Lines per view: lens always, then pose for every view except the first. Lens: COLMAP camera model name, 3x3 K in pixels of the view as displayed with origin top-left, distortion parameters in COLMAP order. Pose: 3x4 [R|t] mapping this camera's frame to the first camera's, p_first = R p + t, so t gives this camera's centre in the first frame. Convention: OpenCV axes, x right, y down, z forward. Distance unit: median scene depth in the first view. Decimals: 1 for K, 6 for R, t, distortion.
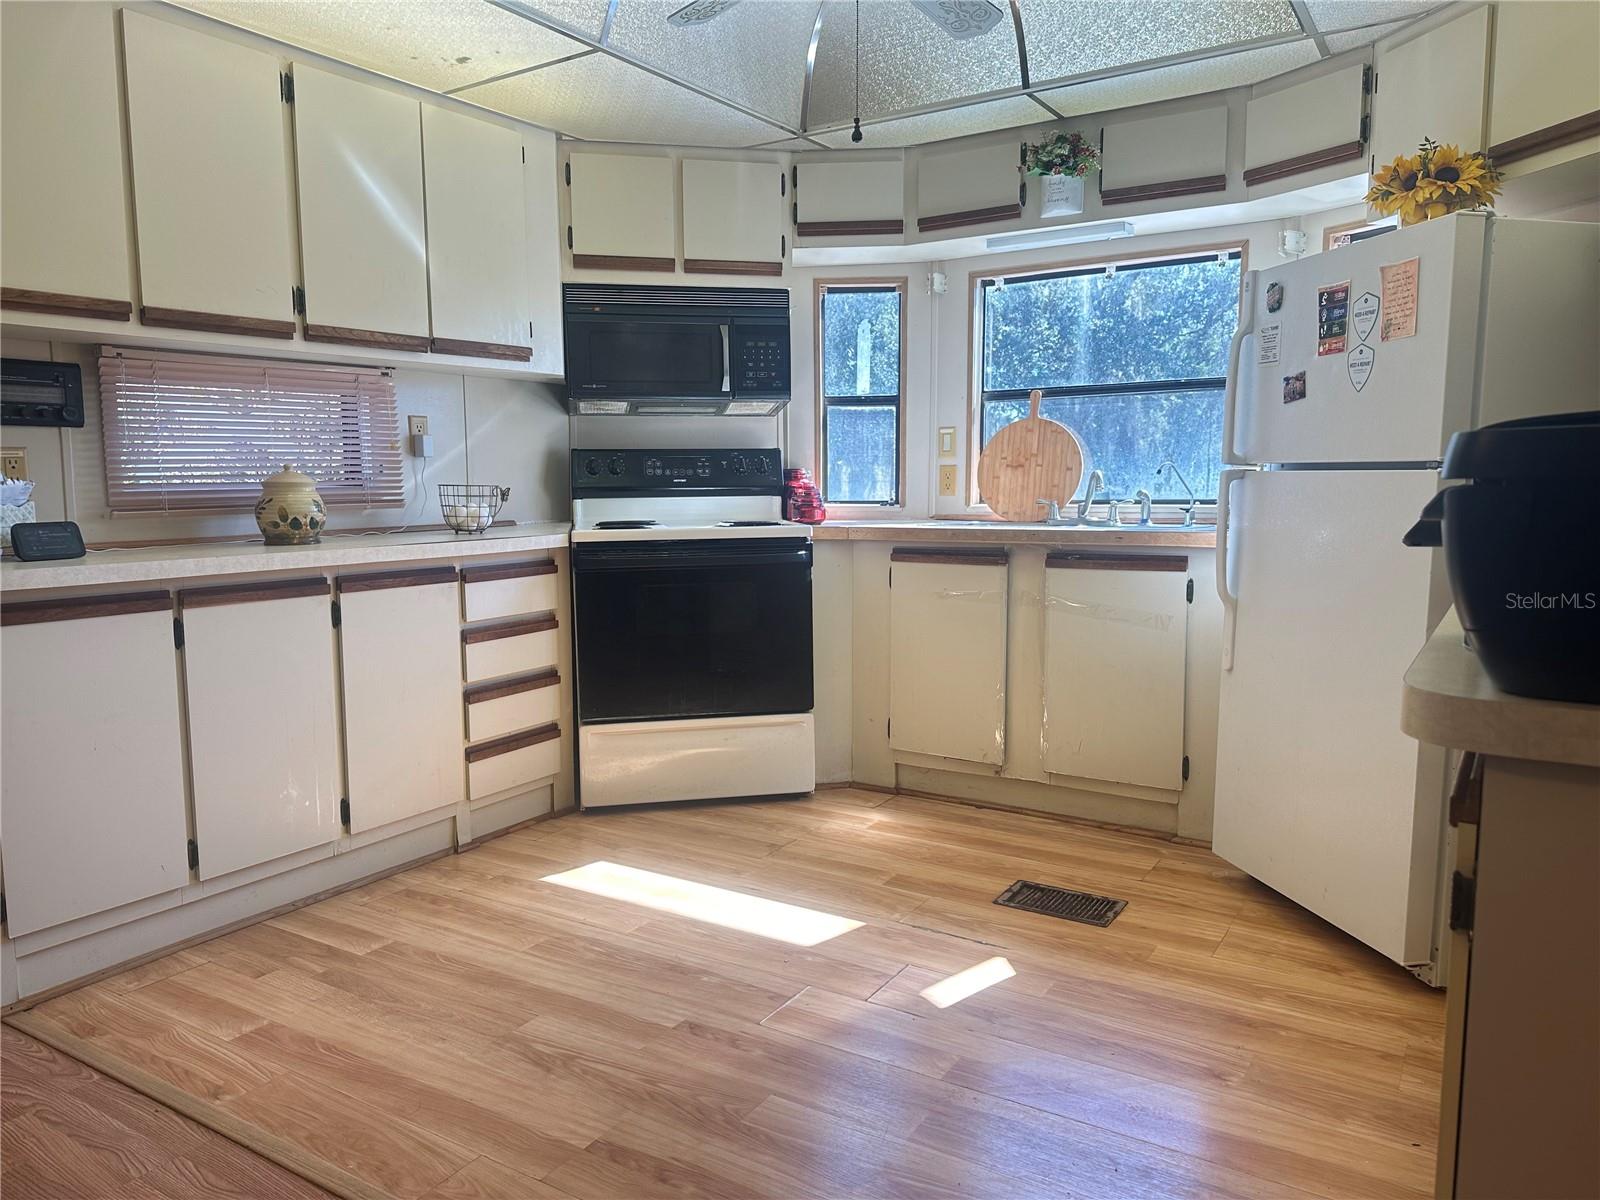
lens RADIAL K [[1130.5, 0, 820.5], [0, 1130.5, 596.9], [0, 0, 1]] dist [0.059602, -0.074789]
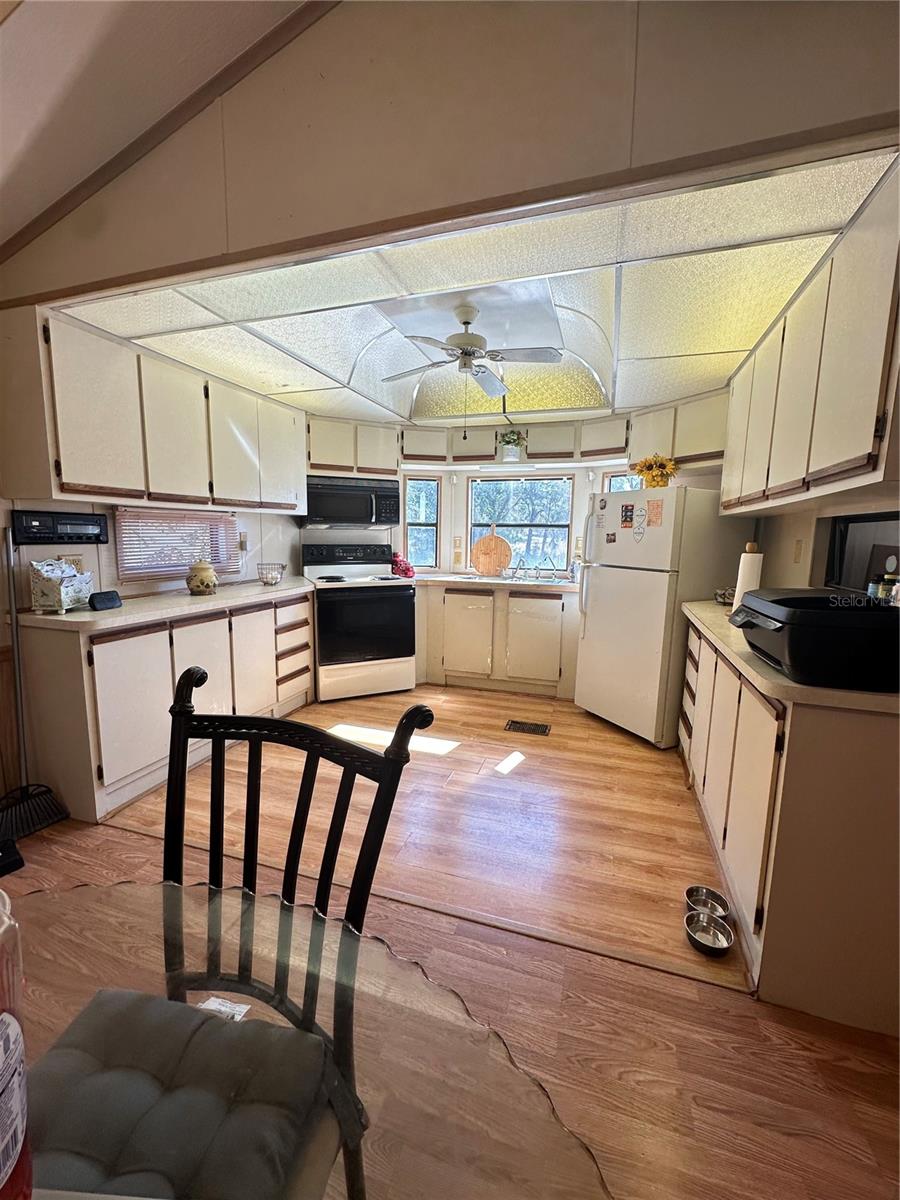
lens RADIAL K [[483.0, 0, 455.4], [0, 483.0, 596.3], [0, 0, 1]] dist [-0.003729, -0.000061]
pose [[0.966978, -0.010300, 0.254650, -0.198285], [0.004119, 0.999684, 0.024796, -0.056278], [-0.254825, -0.022928, 0.966715, -0.034778]]
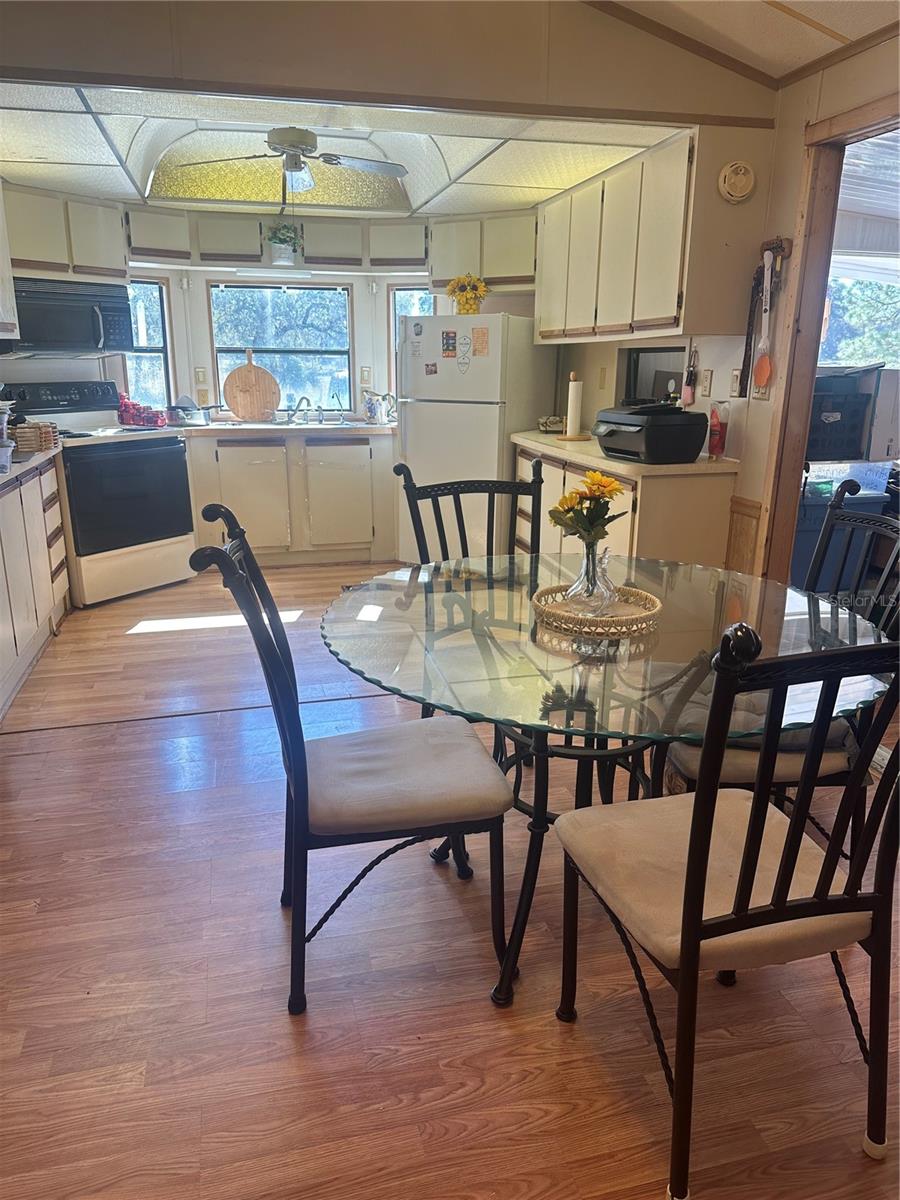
lens RADIAL K [[847.9, 0, 476.4], [0, 847.9, 606.9], [0, 0, 1]] dist [0.059602, -0.074789]
pose [[0.670741, -0.195075, 0.715578, -0.764258], [0.066166, 0.976683, 0.204236, -0.035923], [-0.738734, -0.089642, 0.668009, -0.302666]]
